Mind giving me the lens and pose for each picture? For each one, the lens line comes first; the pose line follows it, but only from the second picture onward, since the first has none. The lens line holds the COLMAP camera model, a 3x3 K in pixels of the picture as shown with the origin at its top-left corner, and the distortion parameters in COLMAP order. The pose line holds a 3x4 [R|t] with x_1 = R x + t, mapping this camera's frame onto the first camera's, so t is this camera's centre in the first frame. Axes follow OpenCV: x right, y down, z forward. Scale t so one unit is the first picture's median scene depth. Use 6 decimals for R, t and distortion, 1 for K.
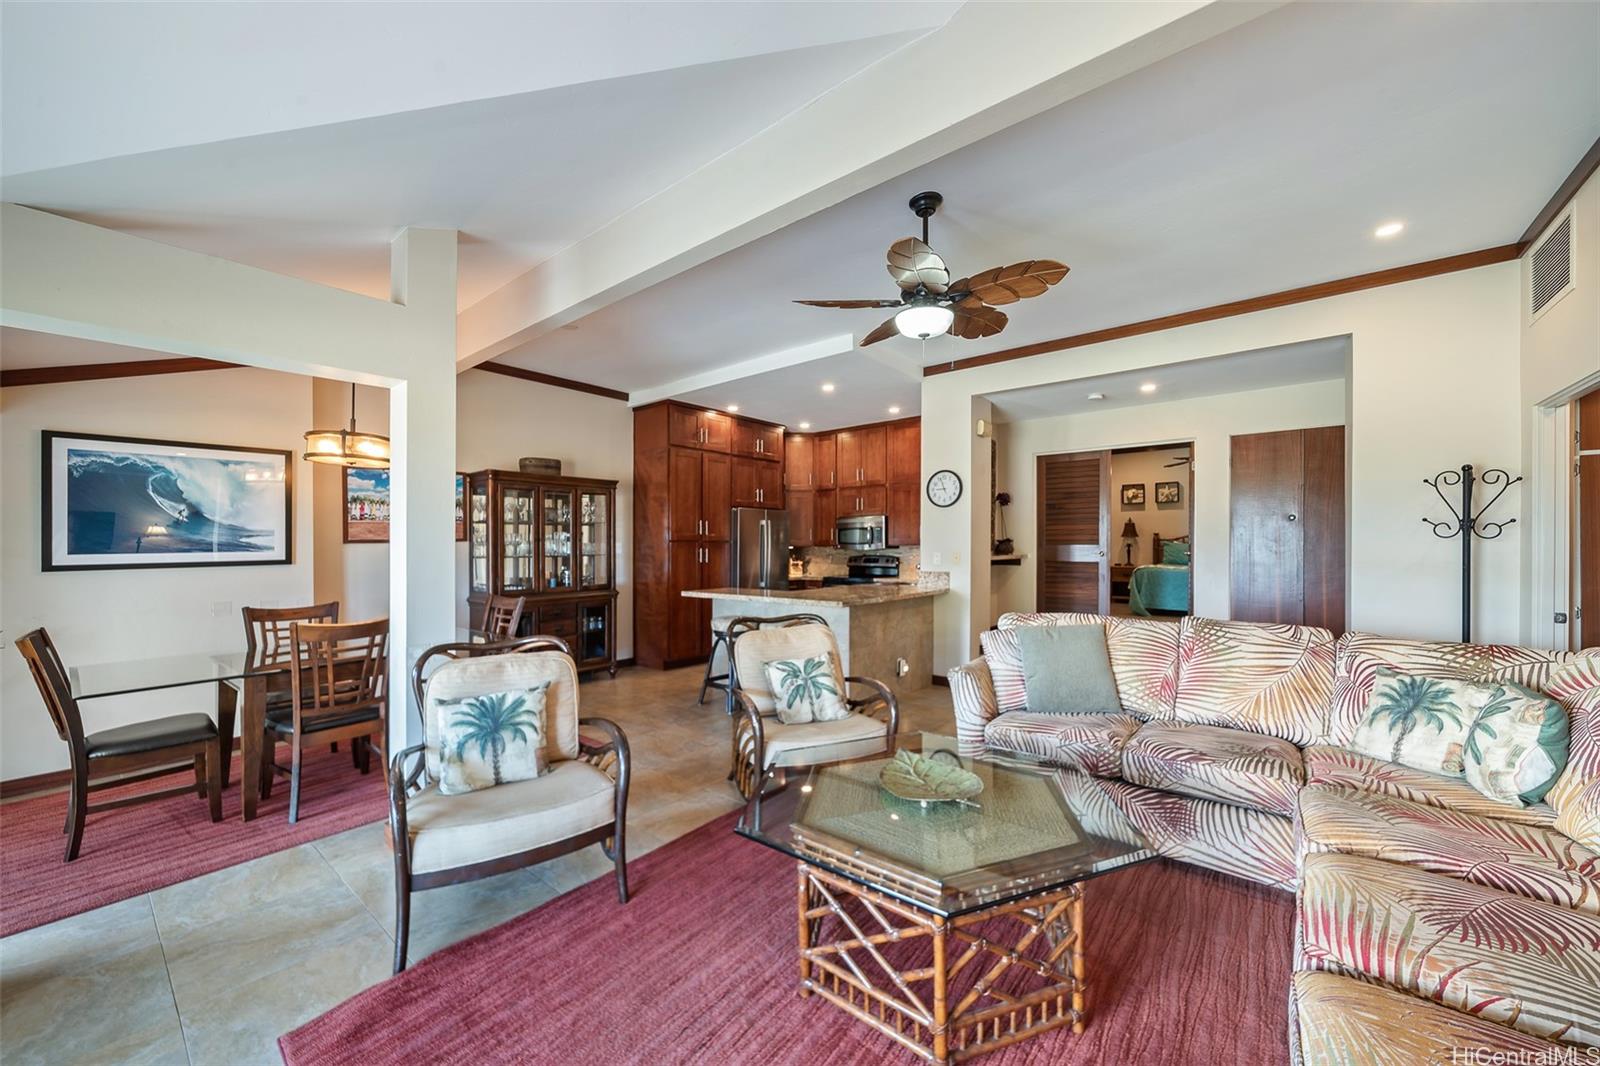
lens RADIAL K [[607.1, 0, 795.1], [0, 607.1, 546.8], [0, 0, 1]] dist [0.000436, 0.000051]
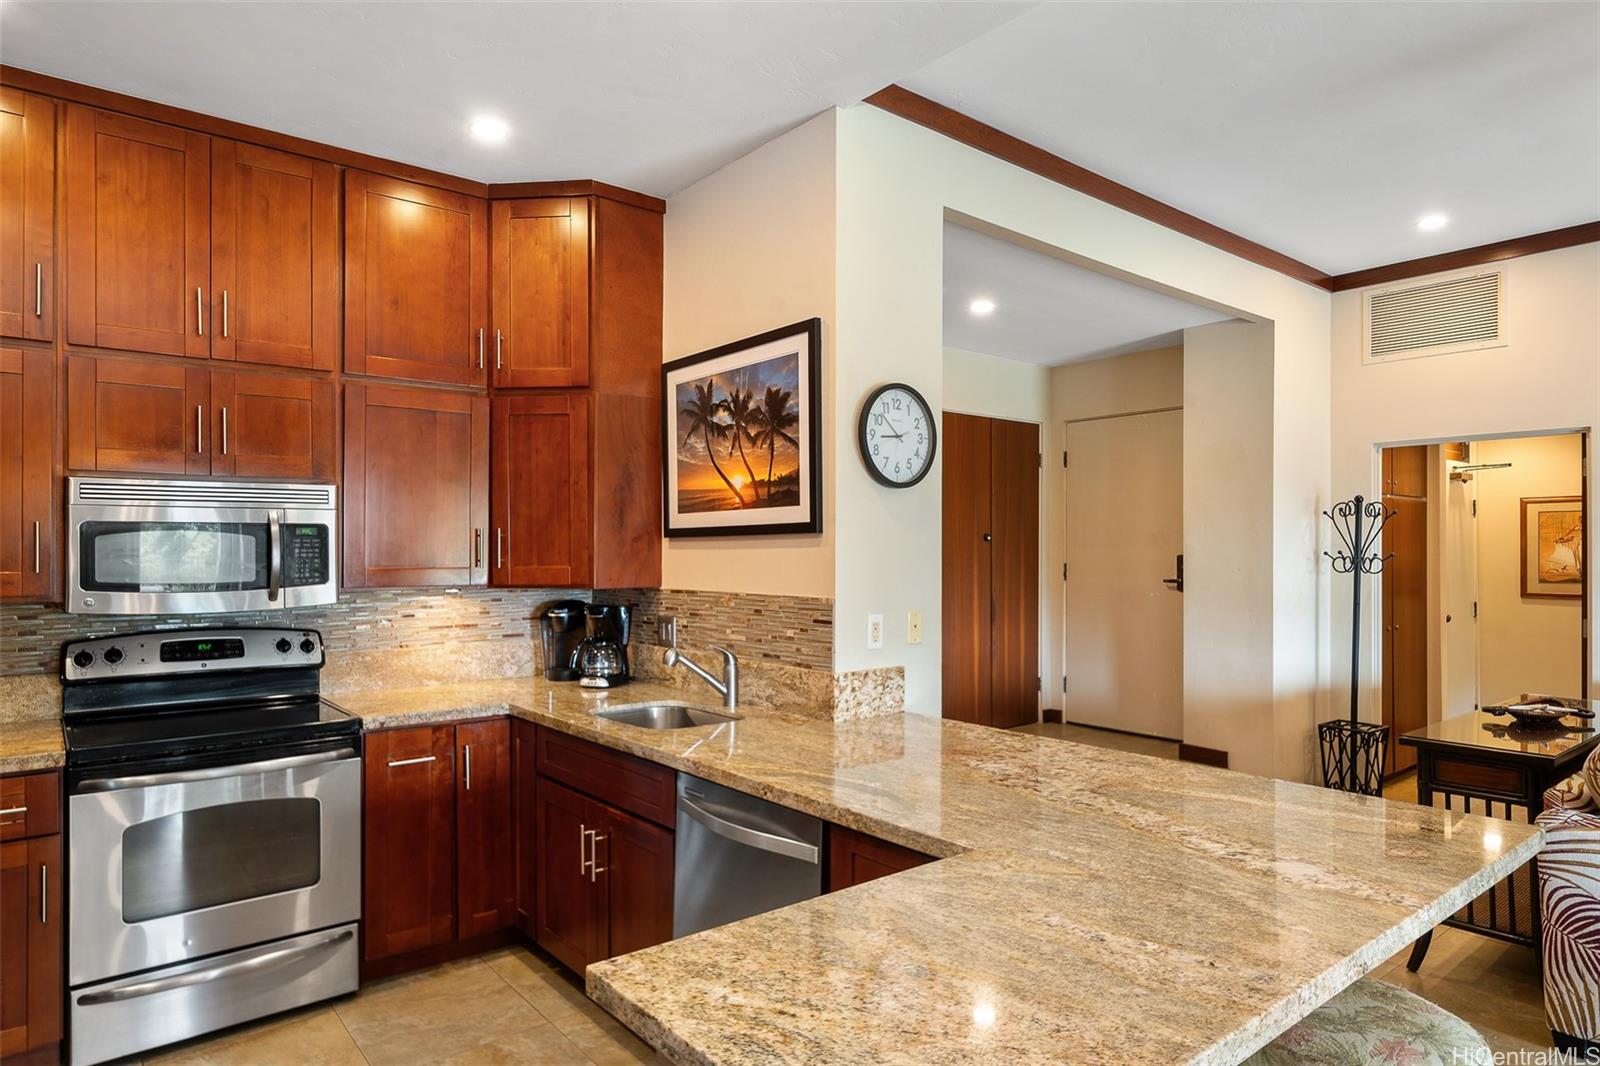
lens RADIAL K [[946.1, 0, 797.8], [0, 946.1, 549.4], [0, 0, 1]] dist [-0.003957, 0.000097]
pose [[0.200631, 0.009407, 0.979622, -0.252210], [0.000663, 0.999952, -0.009738, -0.018701], [-0.979667, 0.002604, 0.200616, 0.766061]]
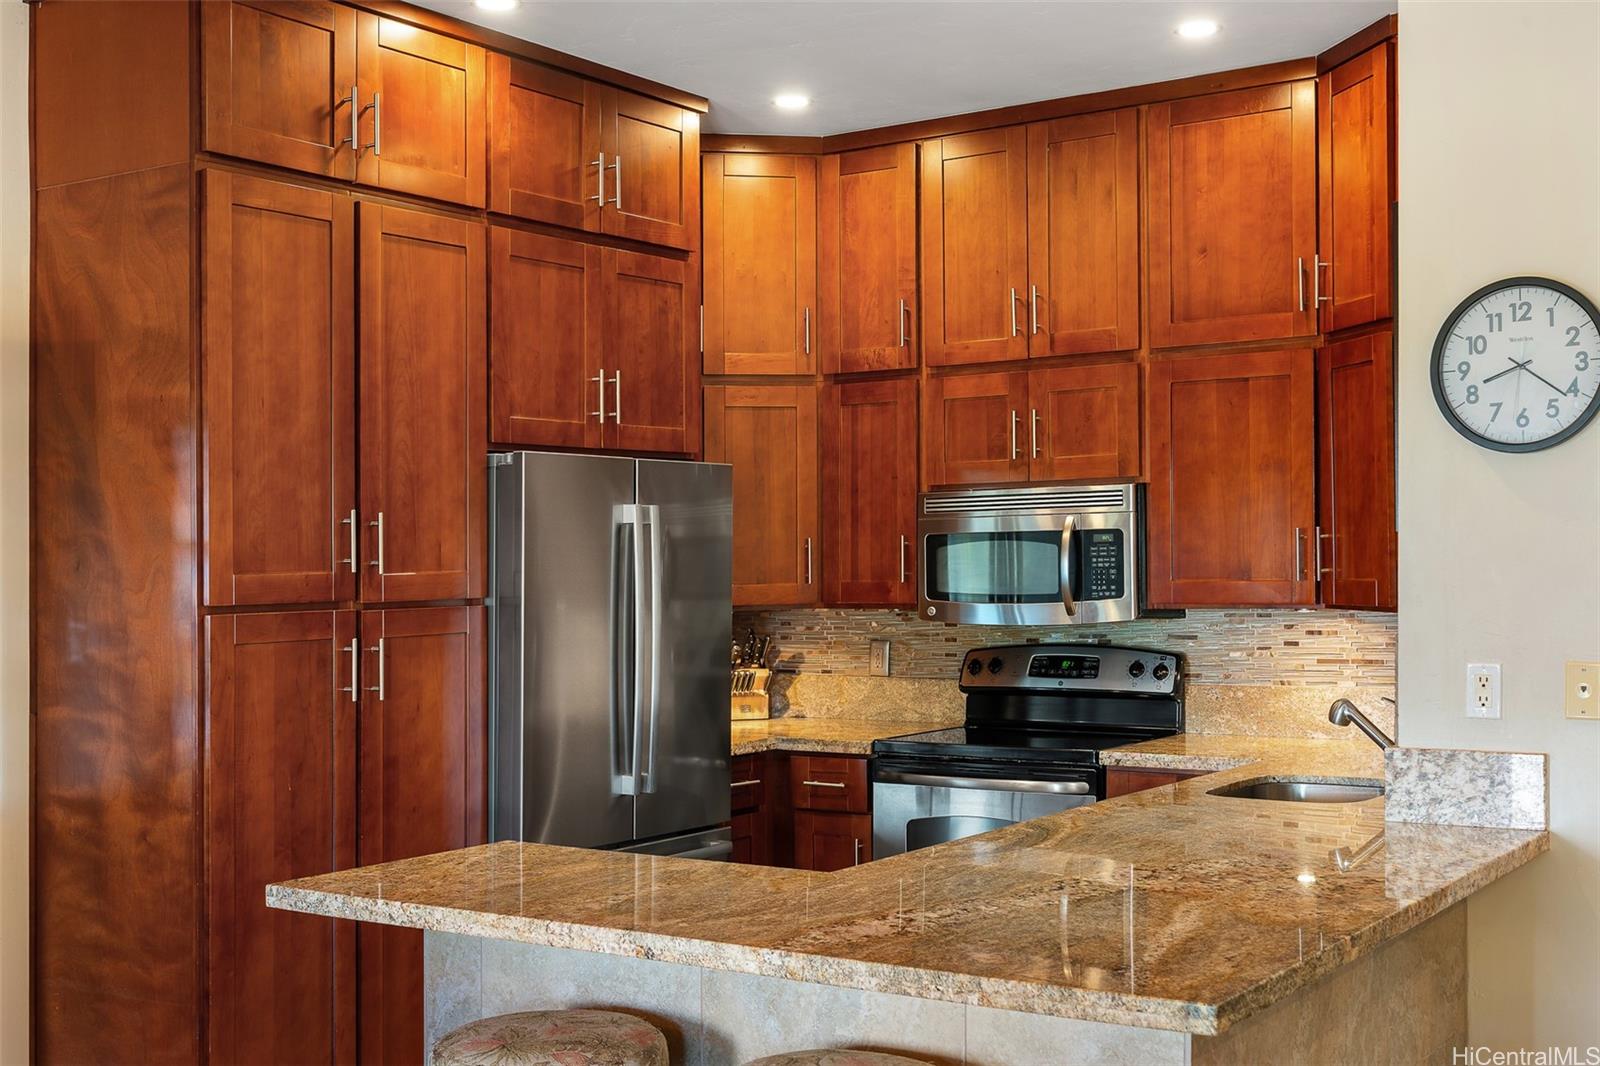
lens RADIAL K [[1913.9, 0, 800.0], [0, 1913.9, 533.0], [0, 0, 1]] dist [0.018238, -0.001687]
pose [[0.995885, -0.004693, 0.090502, -0.054478], [0.006137, 0.999858, -0.015683, -0.022144], [-0.090415, 0.016174, 0.995773, 0.285898]]
